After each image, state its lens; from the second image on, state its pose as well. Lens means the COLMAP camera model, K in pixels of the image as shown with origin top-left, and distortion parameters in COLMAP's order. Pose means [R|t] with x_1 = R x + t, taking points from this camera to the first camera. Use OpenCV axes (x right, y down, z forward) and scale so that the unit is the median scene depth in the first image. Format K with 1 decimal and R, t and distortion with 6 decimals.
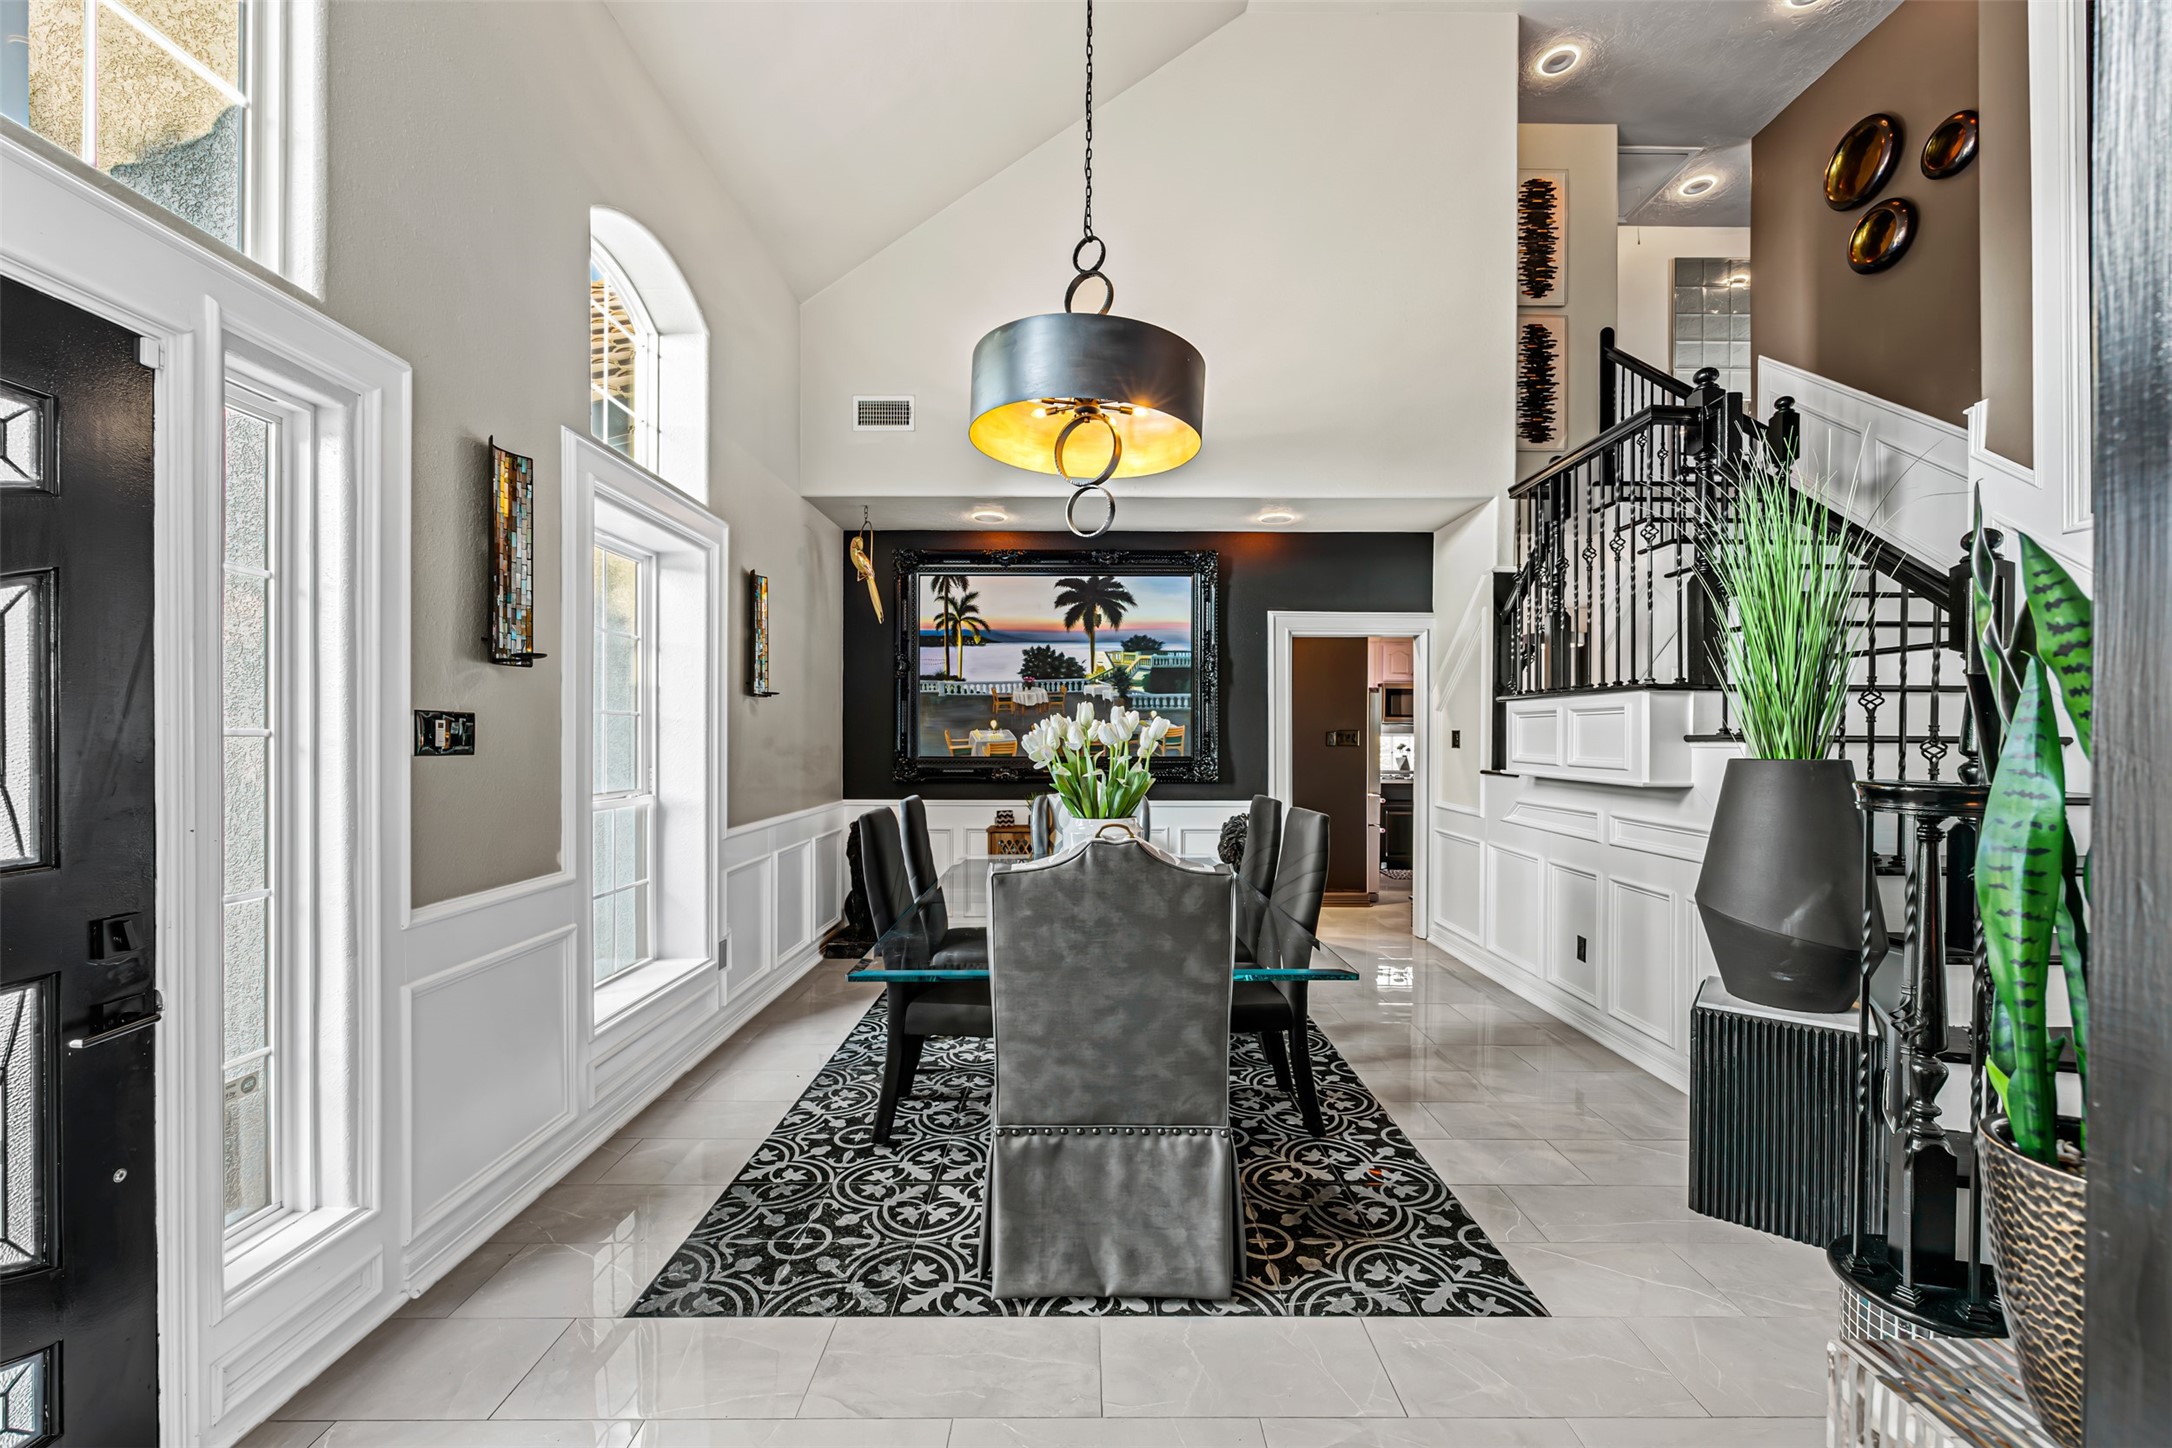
lens RADIAL K [[875.5, 0, 1088.2], [0, 875.5, 736.7], [0, 0, 1]] dist [0.009467, -0.000033]
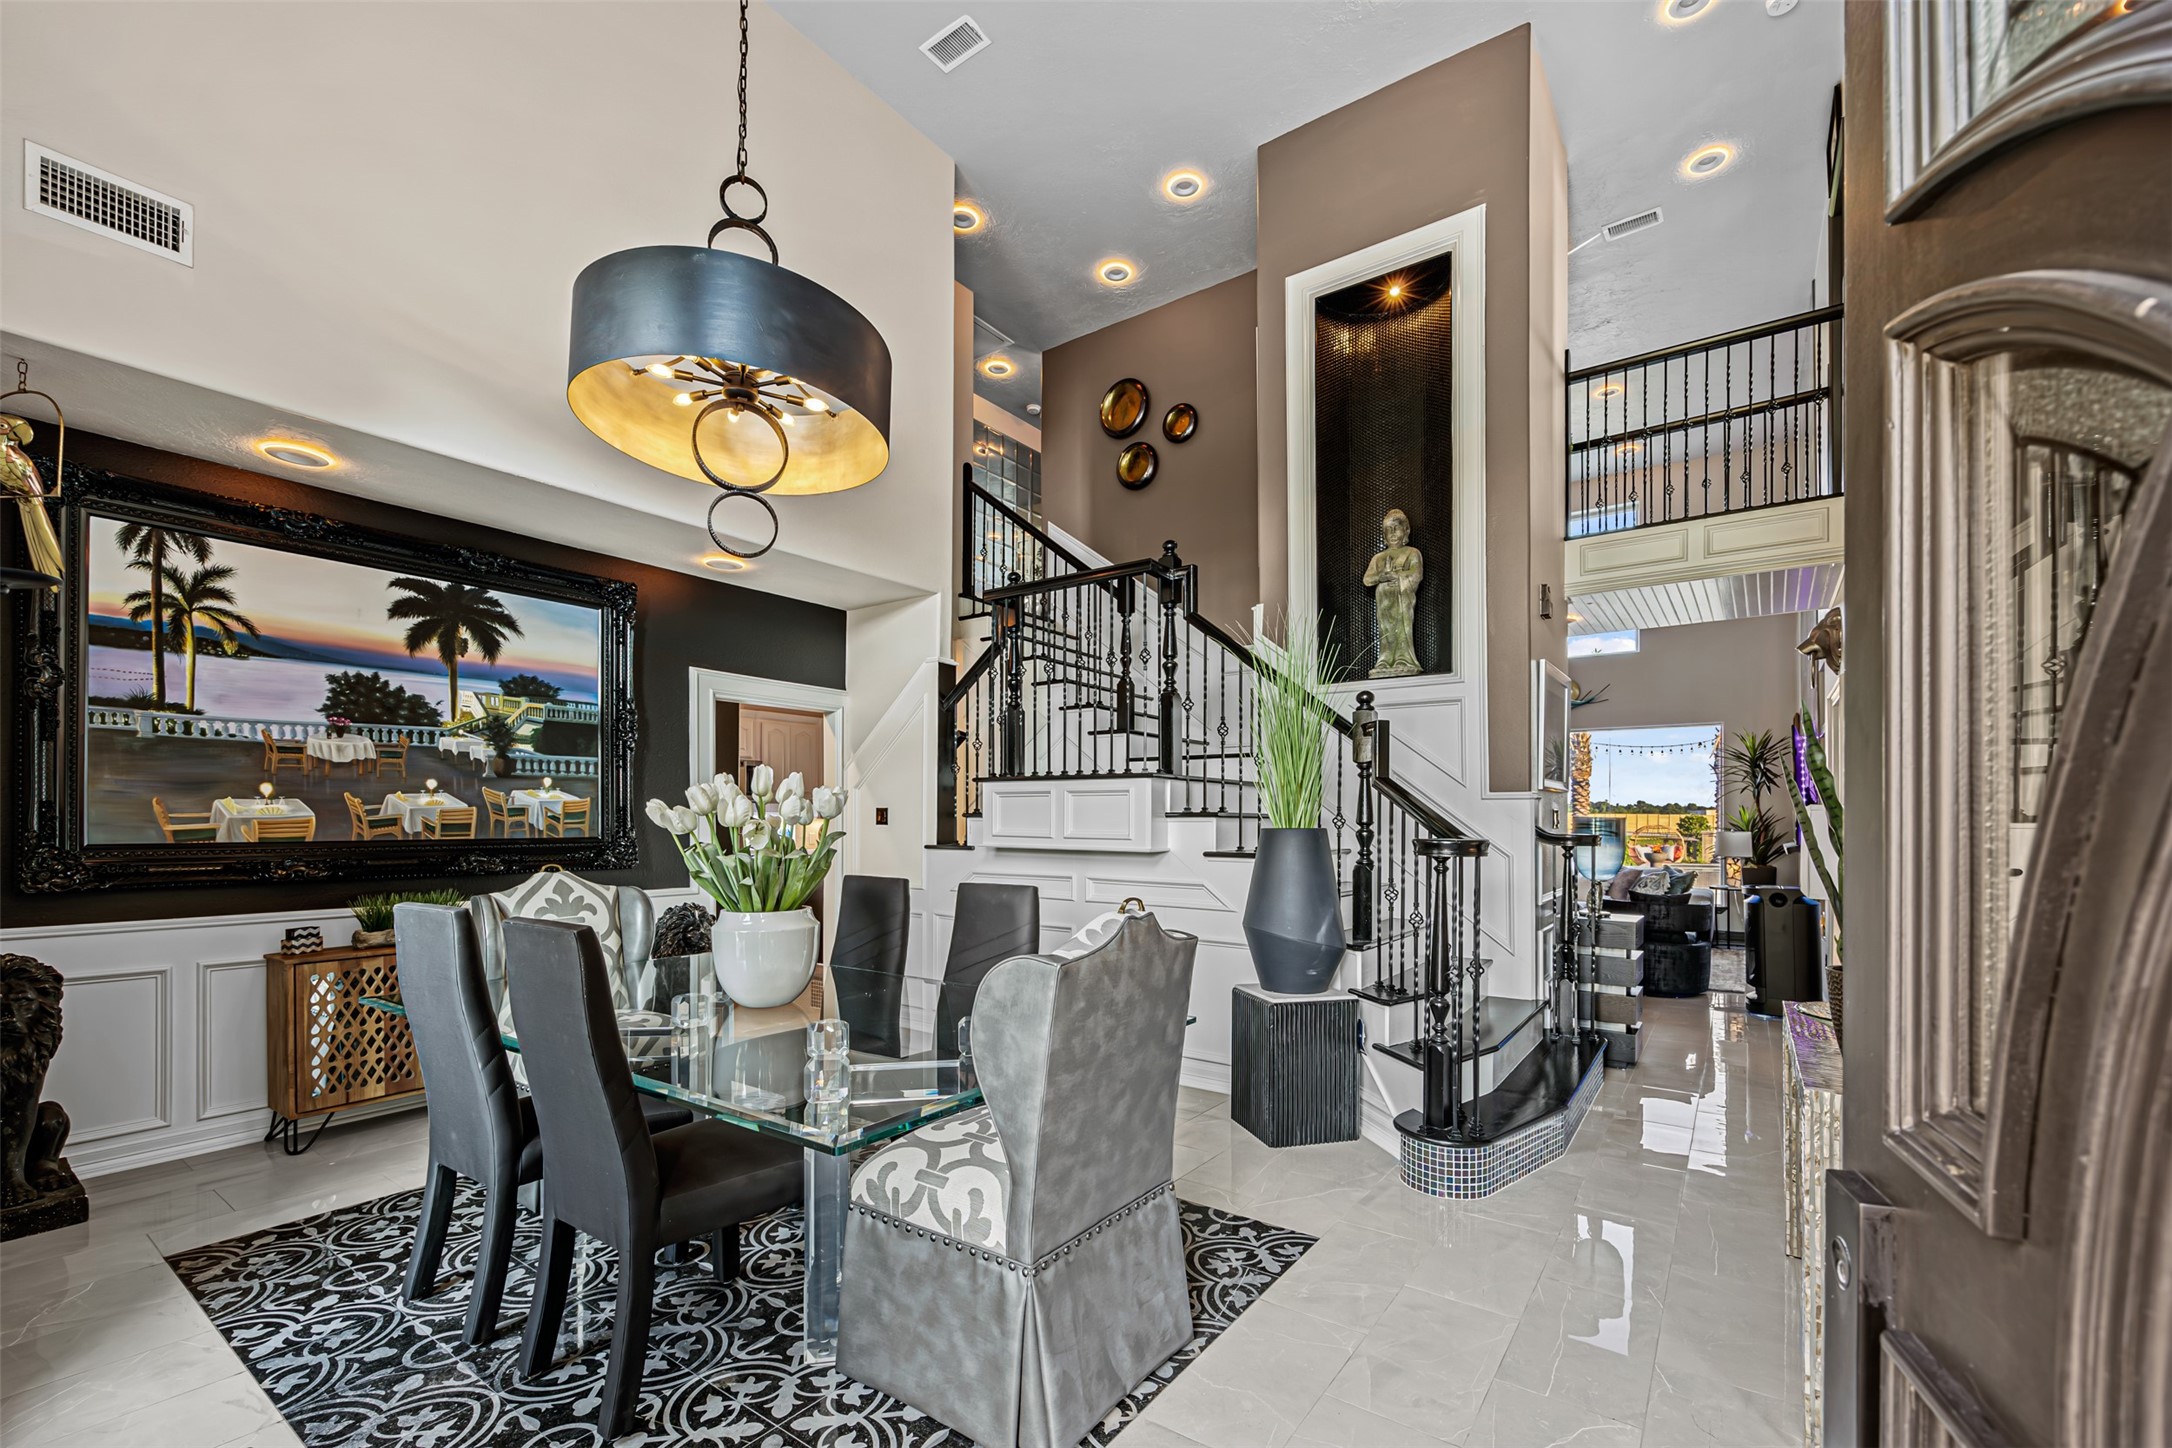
lens RADIAL K [[921.3, 0, 1082.2], [0, 921.3, 800.0], [0, 0, 1]] dist [0.022160, 0.000085]
pose [[0.604764, 0.018299, 0.796195, -0.283956], [-0.003998, 0.999793, -0.019942, 0.003905], [-0.796395, 0.008877, 0.604712, 0.147804]]
